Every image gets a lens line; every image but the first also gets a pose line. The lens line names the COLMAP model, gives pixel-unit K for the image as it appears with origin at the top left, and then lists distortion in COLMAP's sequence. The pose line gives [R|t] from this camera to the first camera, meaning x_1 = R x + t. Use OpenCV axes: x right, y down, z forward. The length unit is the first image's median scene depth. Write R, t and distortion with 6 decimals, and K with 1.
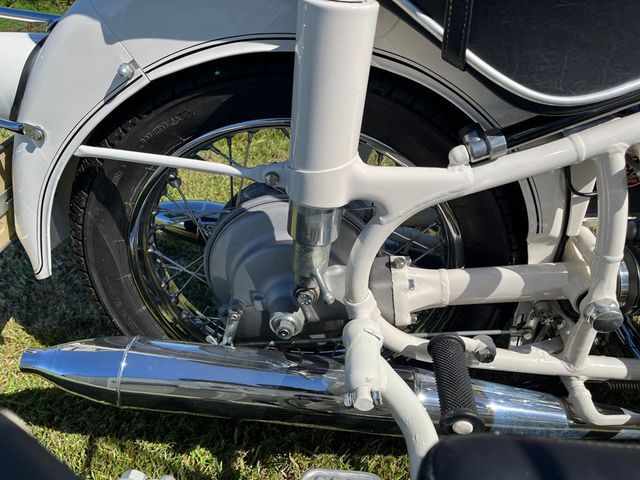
lens RADIAL K [[481.9, 0, 320.0], [0, 481.9, 240.0], [0, 0, 1]] dist [0.084157, -0.111875]
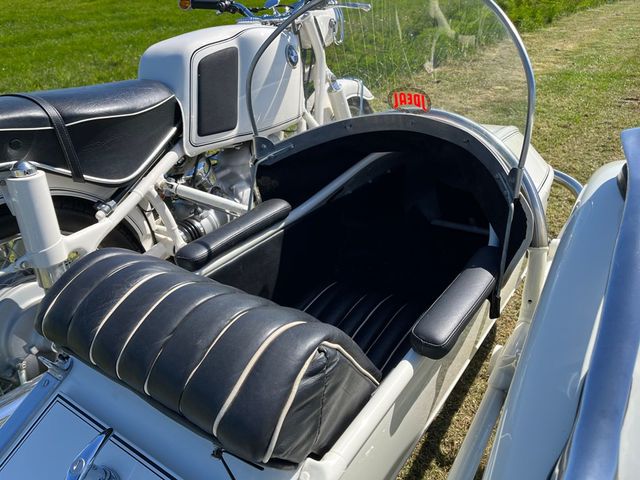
lens RADIAL K [[481.9, 0, 320.0], [0, 481.9, 240.0], [0, 0, 1]] dist [0.084157, -0.111875]
pose [[0.488688, -0.437306, 0.754949, -0.946066], [0.550315, 0.825964, 0.122216, 0.200088], [-0.677007, 0.355734, 0.644294, -1.080480]]
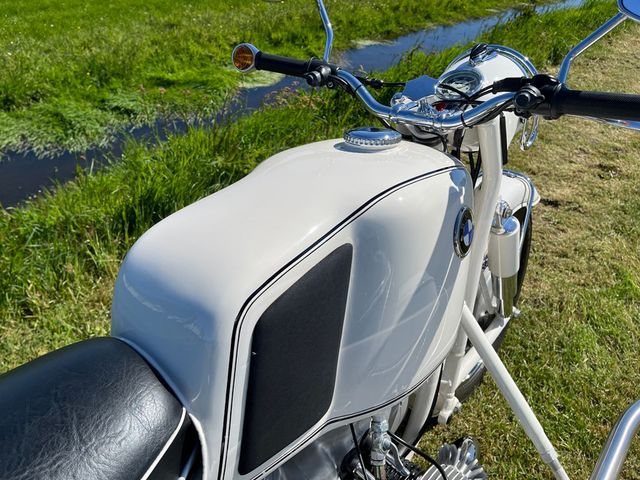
lens RADIAL K [[485.8, 0, 328.8], [0, 485.8, 243.7], [0, 0, 1]] dist [0.093669, -0.135363]
pose [[0.588322, -0.448349, 0.672950, 0.549371], [0.482951, 0.862303, 0.152288, -0.794792], [-0.648565, 0.235407, 0.723842, -0.183867]]
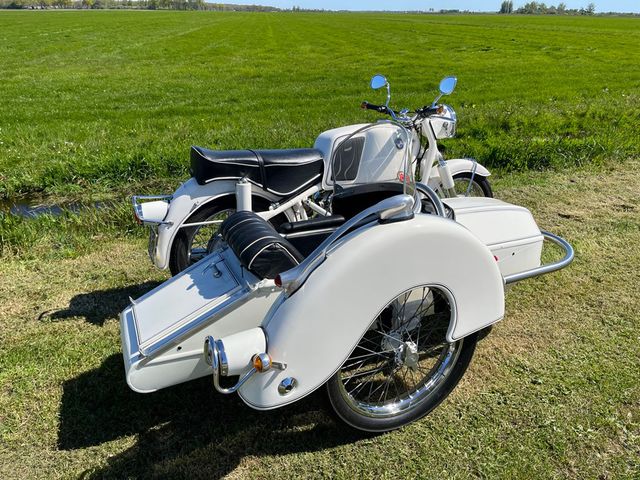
lens RADIAL K [[481.9, 0, 320.0], [0, 481.9, 240.0], [0, 0, 1]] dist [0.084157, -0.111875]
pose [[0.874280, -0.202816, 0.441021, -1.425416], [0.309327, 0.932953, -0.184164, 1.121719], [-0.374101, 0.297431, 0.878398, -3.207610]]
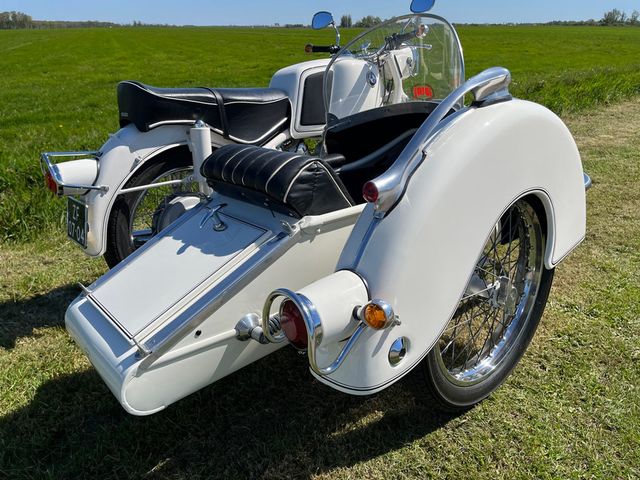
lens RADIAL K [[481.9, 0, 320.0], [0, 481.9, 240.0], [0, 0, 1]] dist [0.084157, -0.111875]
pose [[0.703769, -0.290386, 0.648371, -1.794598], [0.461935, 0.880425, -0.107087, 1.026970], [-0.539746, 0.374870, 0.753755, -1.890722]]
